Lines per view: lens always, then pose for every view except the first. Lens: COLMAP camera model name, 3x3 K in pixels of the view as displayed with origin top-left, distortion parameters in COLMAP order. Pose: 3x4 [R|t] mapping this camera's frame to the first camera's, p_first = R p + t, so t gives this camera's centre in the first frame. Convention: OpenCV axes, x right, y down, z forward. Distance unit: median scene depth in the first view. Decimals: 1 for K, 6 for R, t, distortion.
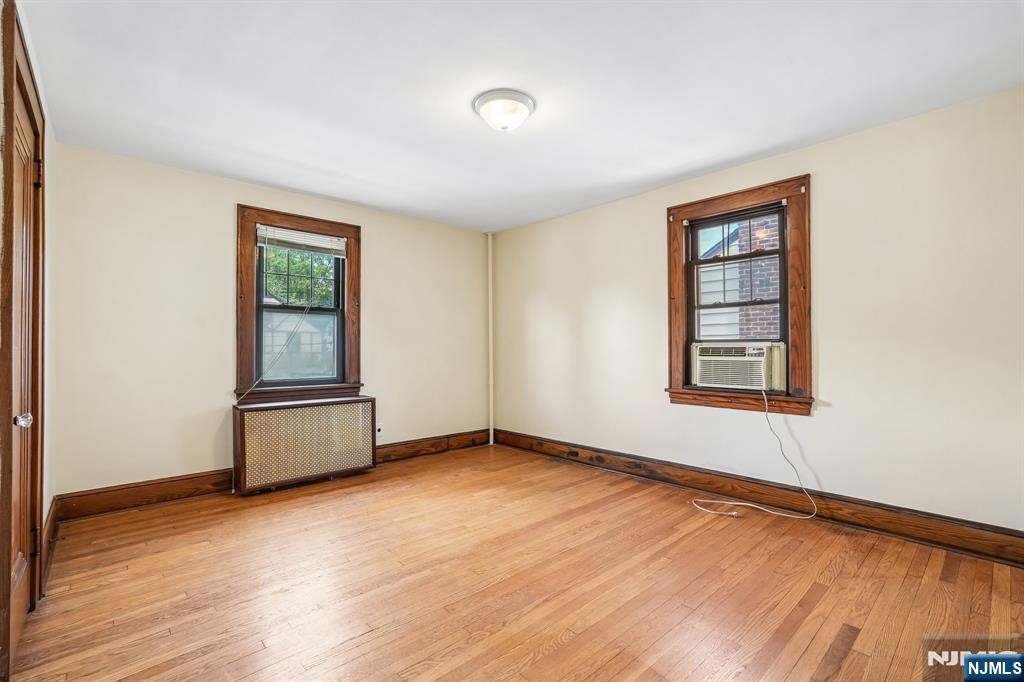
lens RADIAL K [[459.3, 0, 514.5], [0, 459.3, 343.3], [0, 0, 1]] dist [-0.001002, 0.000820]
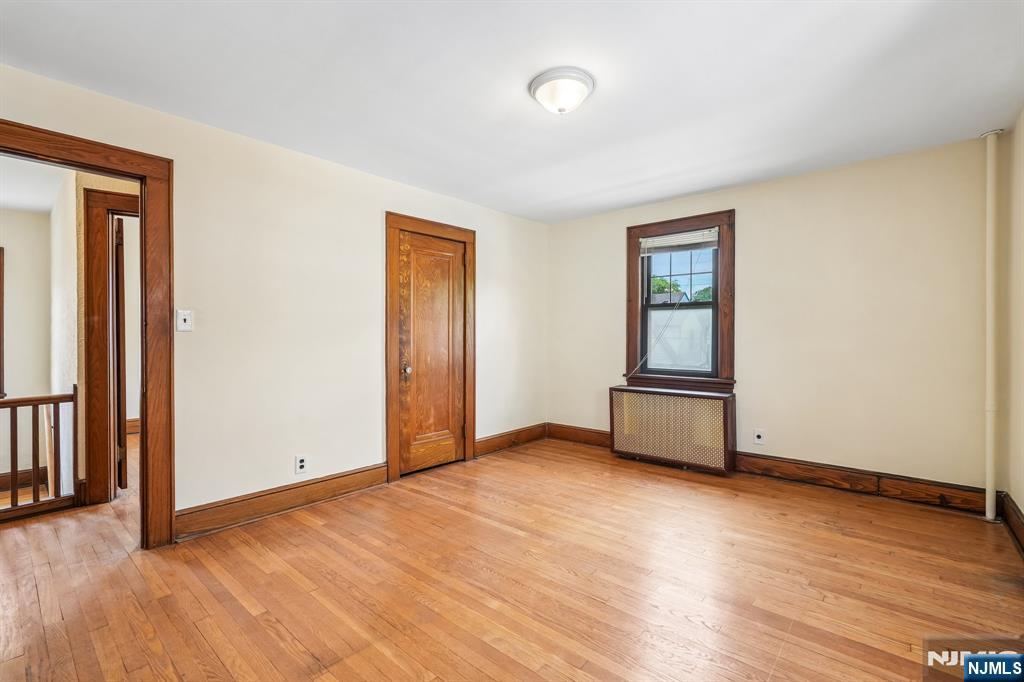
lens RADIAL K [[459.3, 0, 516.0], [0, 459.3, 338.4], [0, 0, 1]] dist [-0.001002, 0.000820]
pose [[0.118181, 0.001838, -0.992990, 0.570463], [0.007187, 0.999971, 0.002706, -0.002137], [0.992966, -0.007457, 0.118164, 0.497273]]
